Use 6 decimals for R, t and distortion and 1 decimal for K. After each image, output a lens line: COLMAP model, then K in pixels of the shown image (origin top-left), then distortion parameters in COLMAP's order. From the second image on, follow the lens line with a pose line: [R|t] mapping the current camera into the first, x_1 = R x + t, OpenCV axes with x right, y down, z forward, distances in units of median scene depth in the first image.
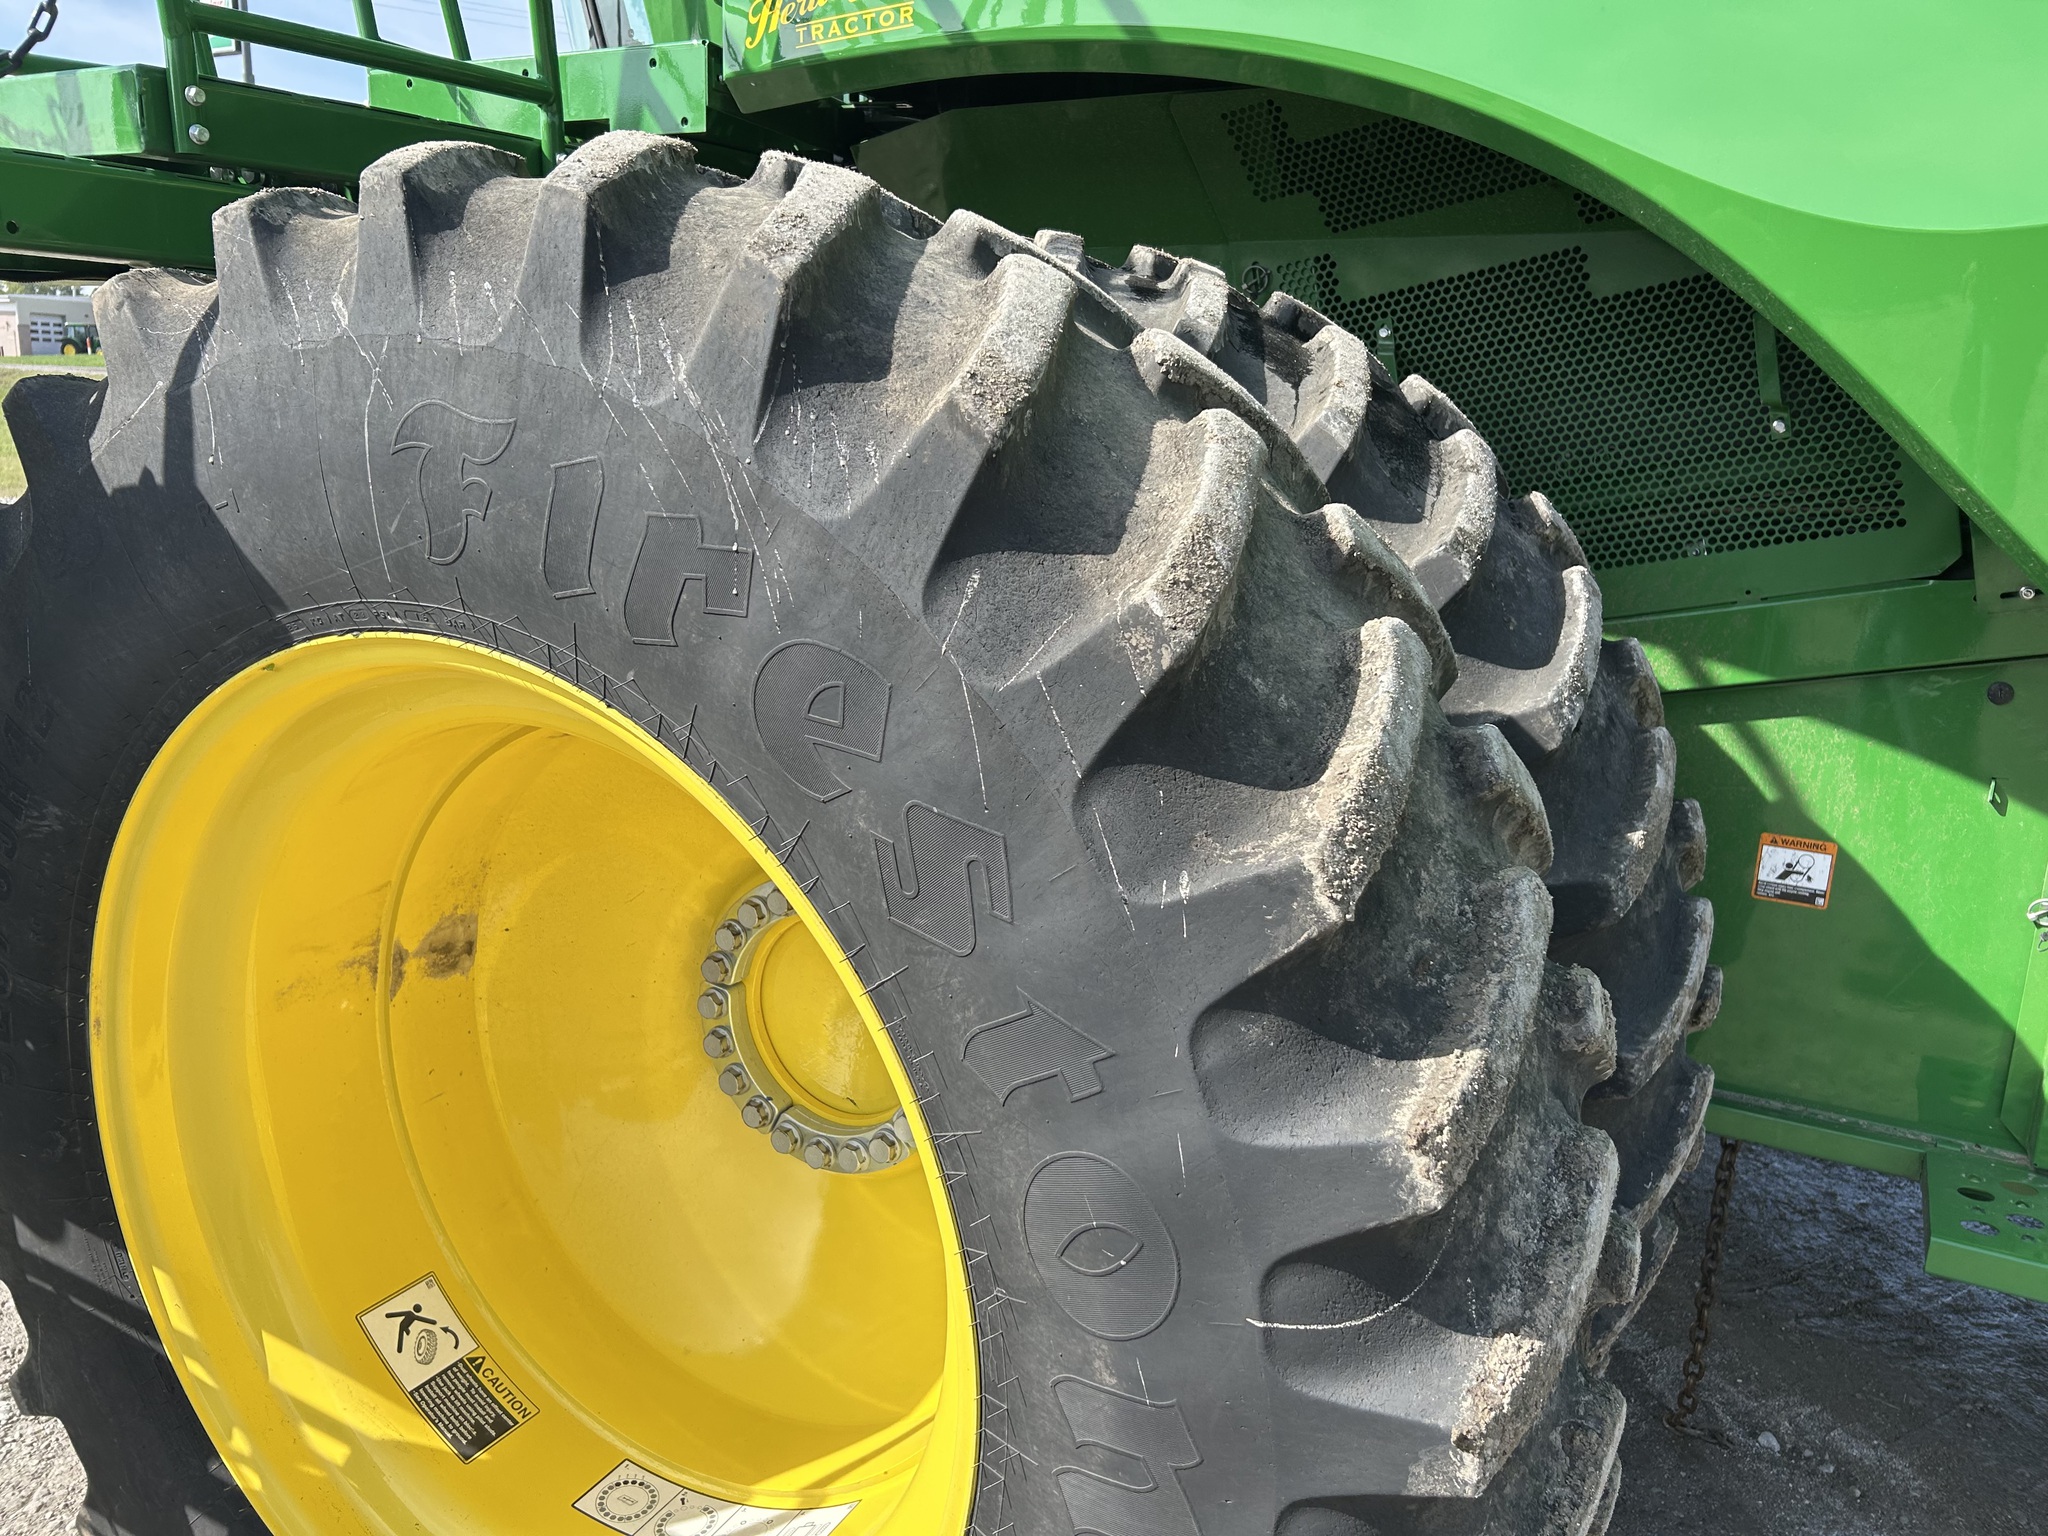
lens RADIAL K [[1543.0, 0, 1022.5], [0, 1543.0, 767.8], [0, 0, 1]] dist [0.054203, -0.059888]
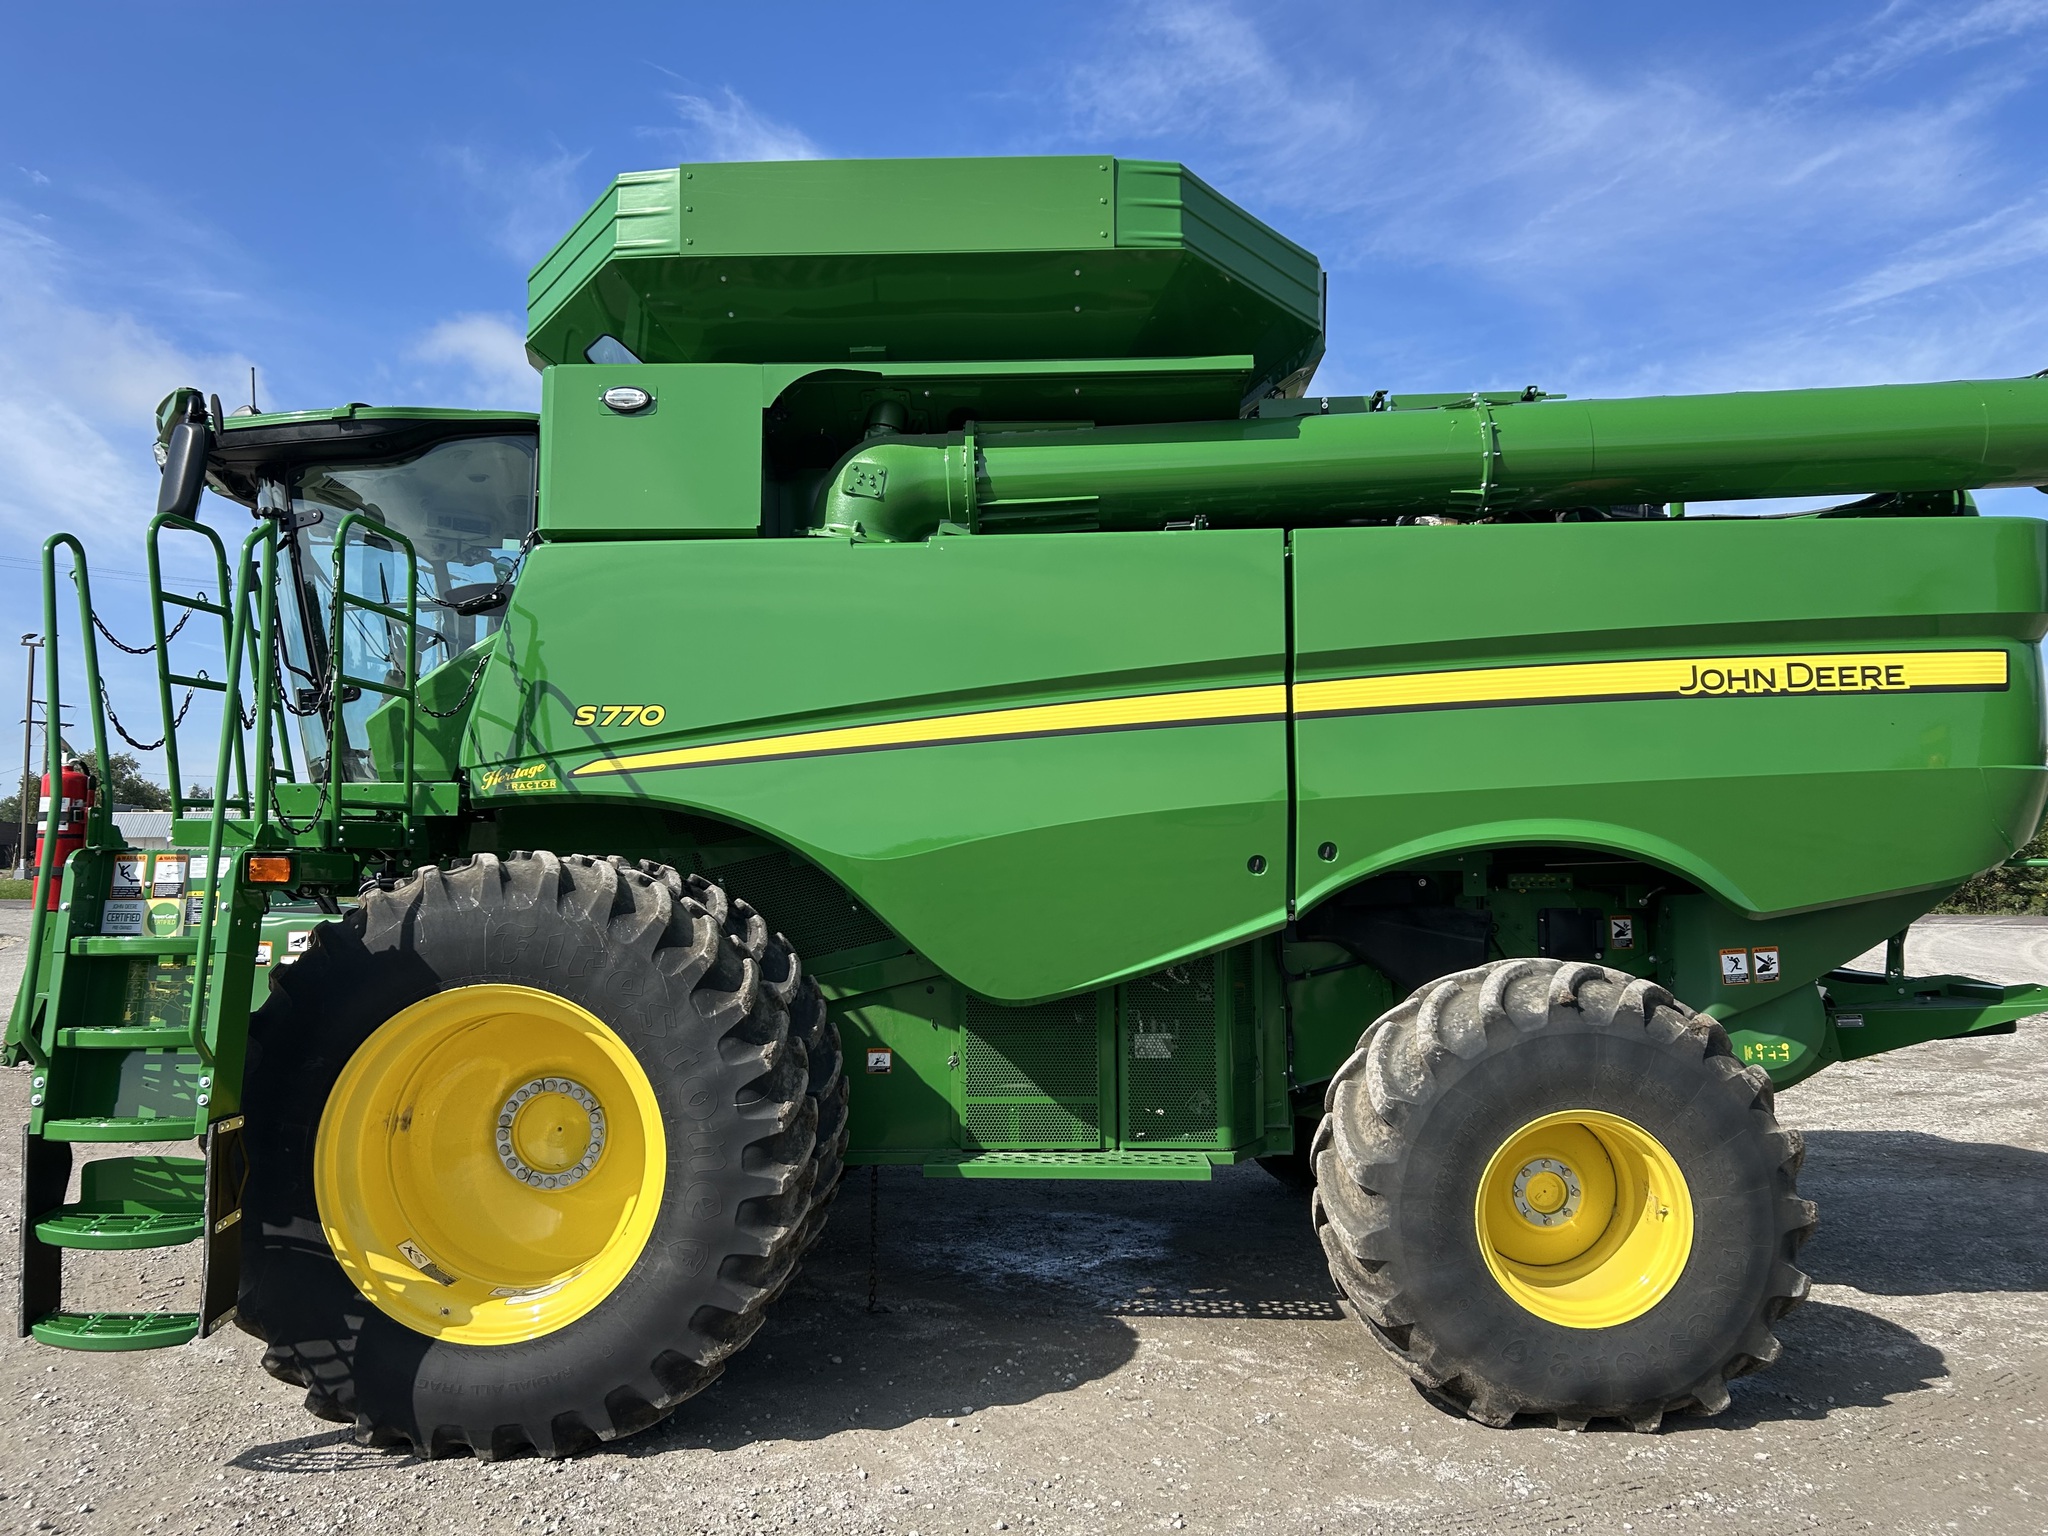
lens RADIAL K [[1543.0, 0, 1026.7], [0, 1543.0, 772.4], [0, 0, 1]] dist [0.054203, -0.059888]
pose [[0.892413, -0.003902, 0.451203, -1.025888], [0.134718, 0.956657, -0.258181, 0.627774], [-0.430639, 0.291190, 0.854259, -3.215842]]
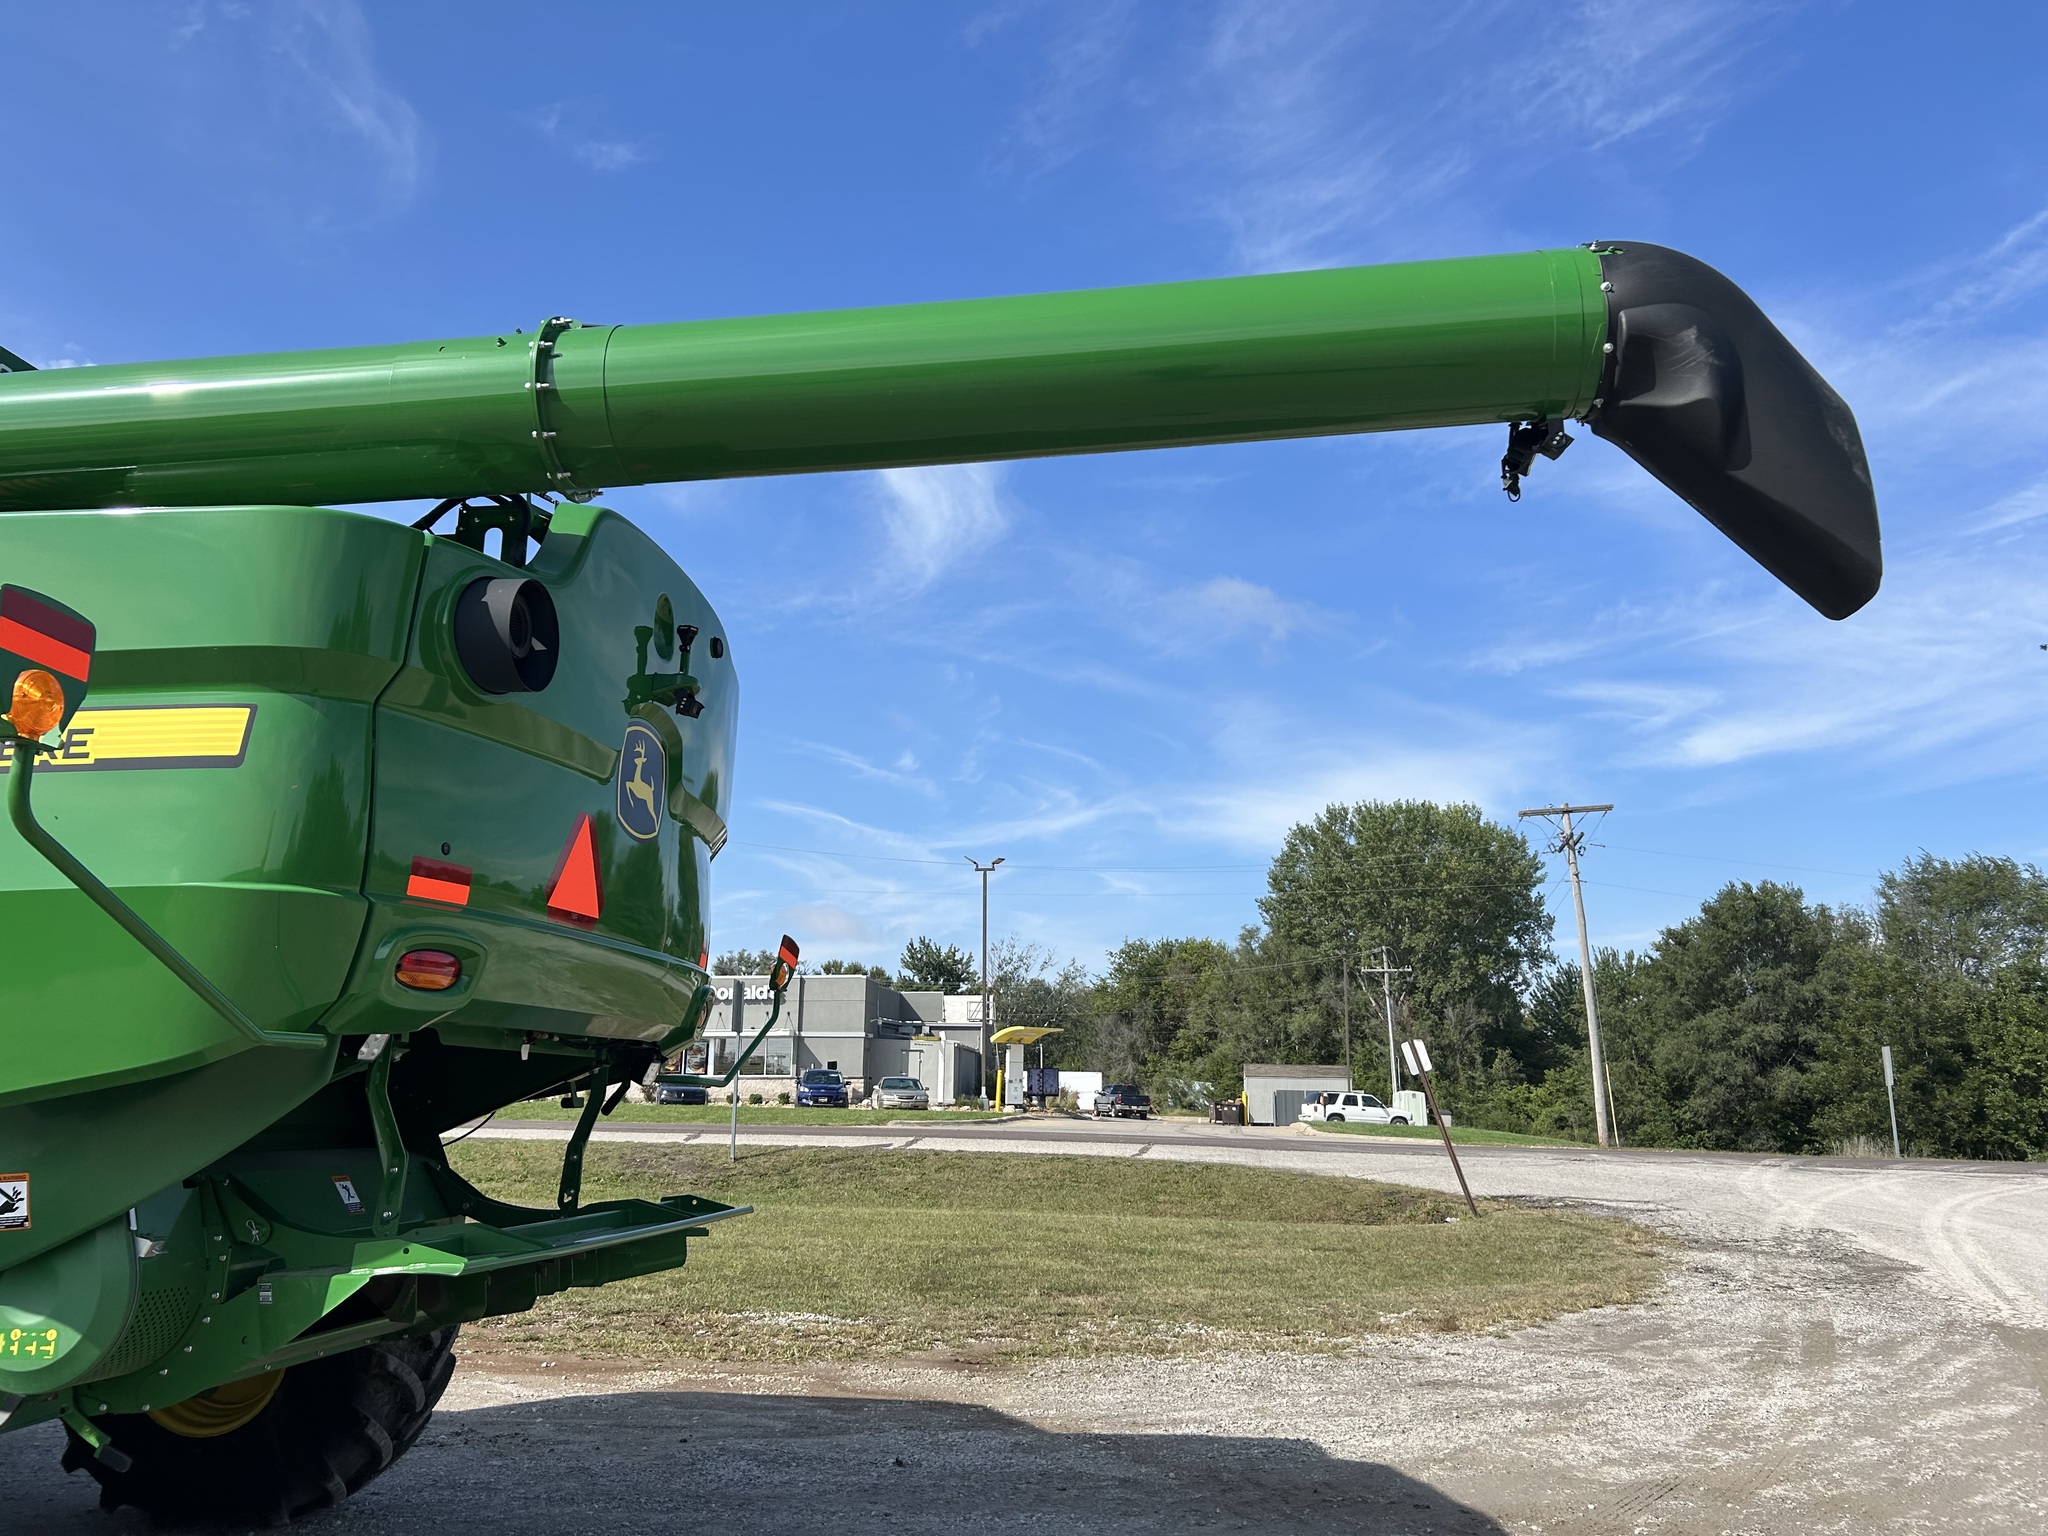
lens RADIAL K [[1543.0, 0, 1007.7], [0, 1543.0, 776.2], [0, 0, 1]] dist [0.054203, -0.059888]
pose [[0.928519, 0.058019, 0.366723, 4.206637], [0.101429, 0.910507, -0.400861, 0.958745], [-0.357161, 0.409403, 0.839539, -3.598867]]
